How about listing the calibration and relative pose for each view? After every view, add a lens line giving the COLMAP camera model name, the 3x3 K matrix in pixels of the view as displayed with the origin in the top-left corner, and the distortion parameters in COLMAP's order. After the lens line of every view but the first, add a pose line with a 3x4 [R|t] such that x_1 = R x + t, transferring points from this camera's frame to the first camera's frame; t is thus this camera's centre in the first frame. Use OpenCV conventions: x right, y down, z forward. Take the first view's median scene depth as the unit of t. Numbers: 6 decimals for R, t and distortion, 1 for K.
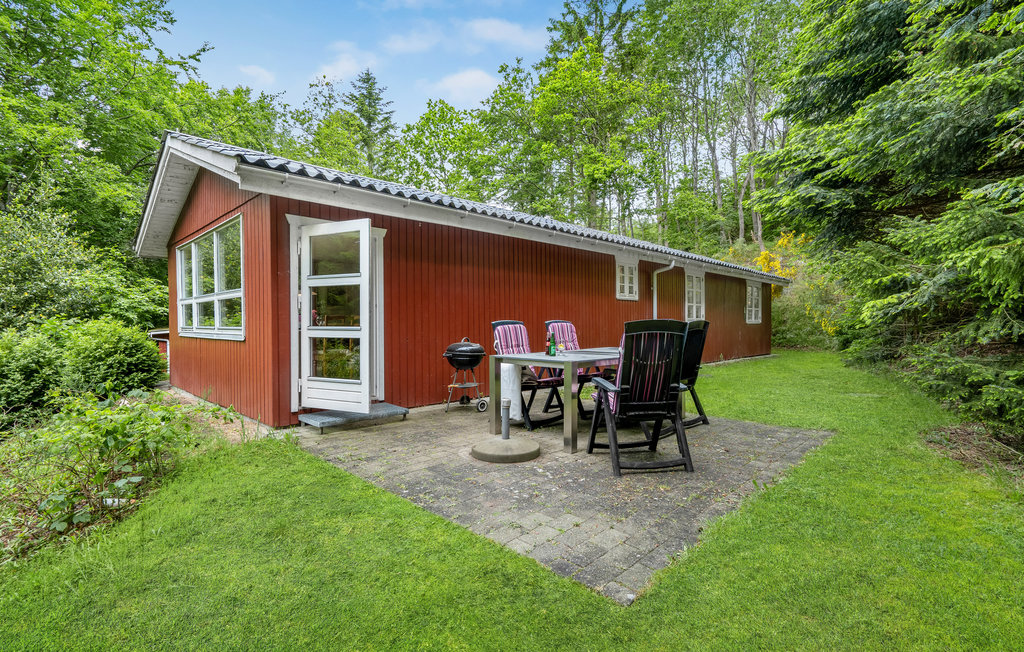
lens RADIAL K [[479.9, 0, 512.0], [0, 479.9, 326.0], [0, 0, 1]] dist [-0.000321, 0.000123]
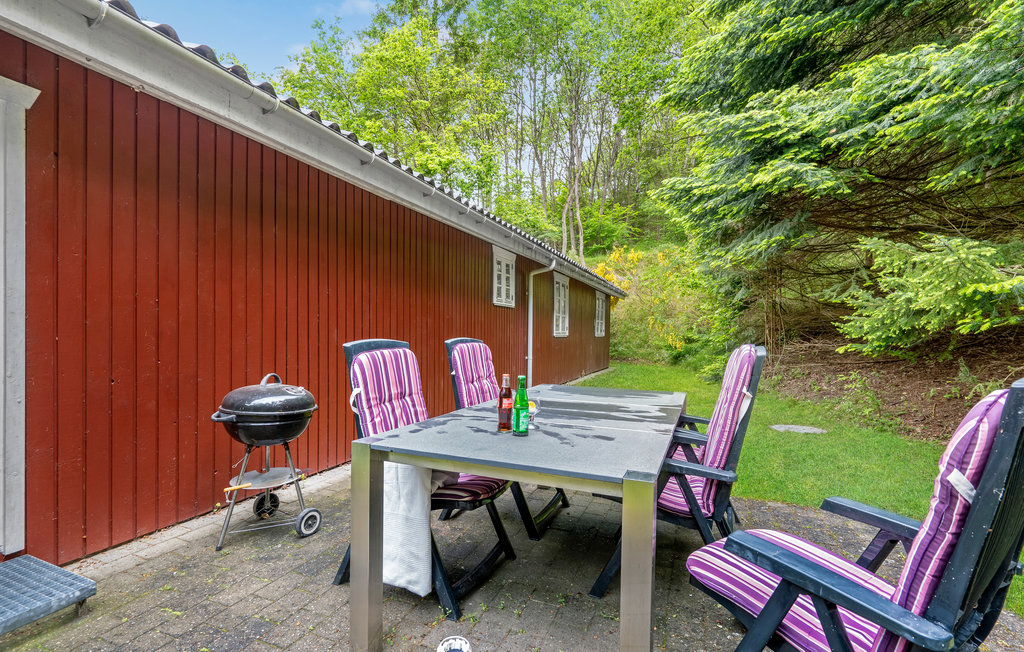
lens RADIAL K [[479.9, 0, 512.0], [0, 479.9, 326.0], [0, 0, 1]] dist [-0.000321, 0.000123]
pose [[0.924775, 0.017045, 0.380132, -0.036046], [-0.010647, 0.999764, -0.018925, -0.009586], [-0.380365, 0.013454, 0.924739, 0.302057]]
